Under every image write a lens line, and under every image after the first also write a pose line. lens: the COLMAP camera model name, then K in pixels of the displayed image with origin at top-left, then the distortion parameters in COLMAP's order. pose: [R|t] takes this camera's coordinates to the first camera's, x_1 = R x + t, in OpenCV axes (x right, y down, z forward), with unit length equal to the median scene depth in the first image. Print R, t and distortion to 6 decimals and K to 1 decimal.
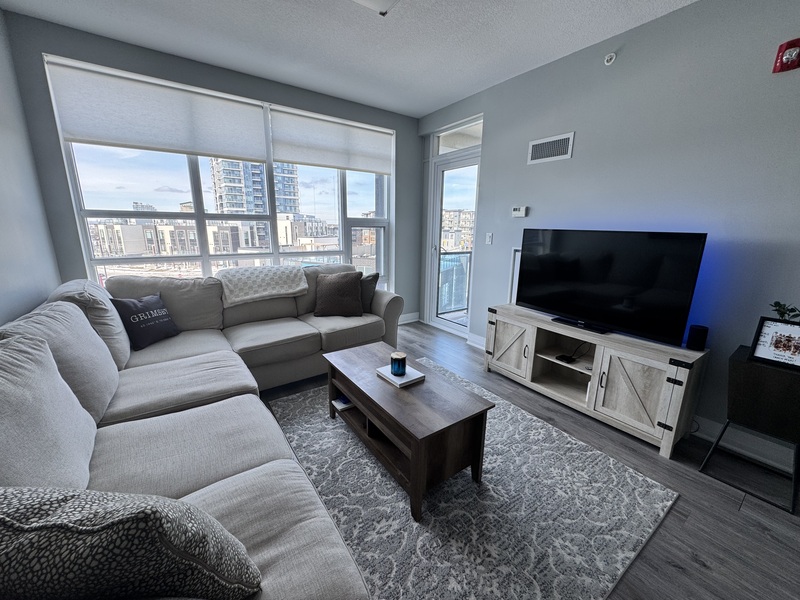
lens RADIAL K [[318.6, 0, 401.7], [0, 318.6, 300.0], [0, 0, 1]] dist [-0.000874, -0.000224]
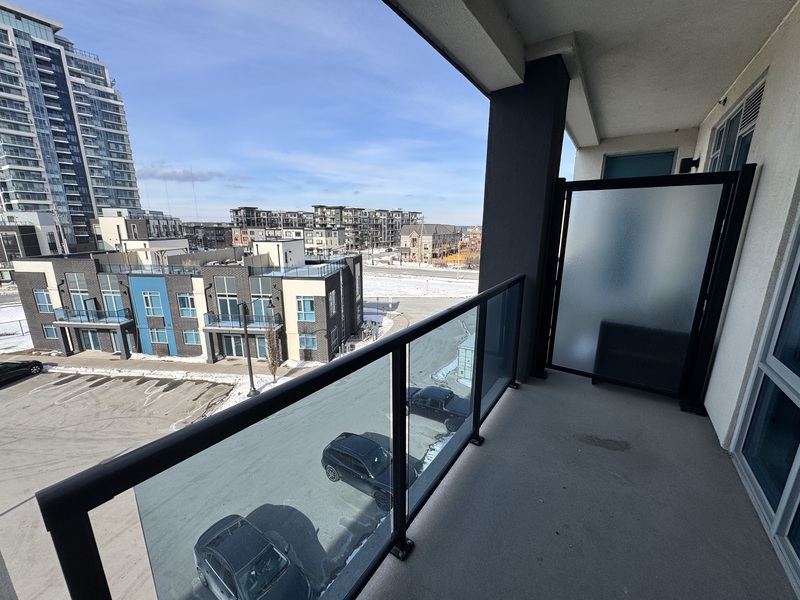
lens RADIAL K [[318.6, 0, 401.0], [0, 318.6, 299.4], [0, 0, 1]] dist [-0.000874, -0.000224]
pose [[0.937750, -0.084673, 0.336831, 0.003897], [0.082752, 0.996368, 0.020084, -0.009768], [-0.337308, 0.009039, 0.941351, 0.041469]]
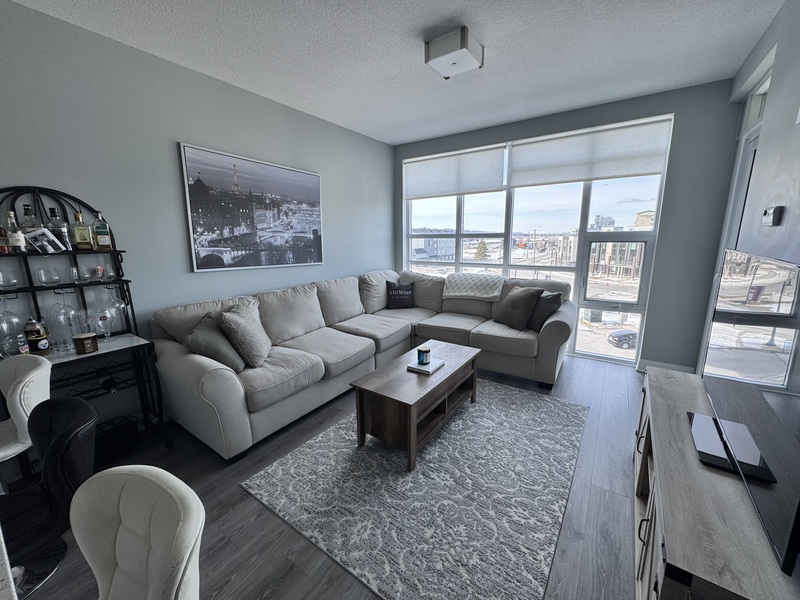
lens RADIAL K [[318.6, 0, 399.9], [0, 318.6, 300.5], [0, 0, 1]] dist [-0.000874, -0.000224]
pose [[0.339240, 0.170201, -0.925175, 0.645422], [-0.196739, 0.974583, 0.107151, -0.075055], [0.919897, 0.145668, 0.364103, 0.253624]]
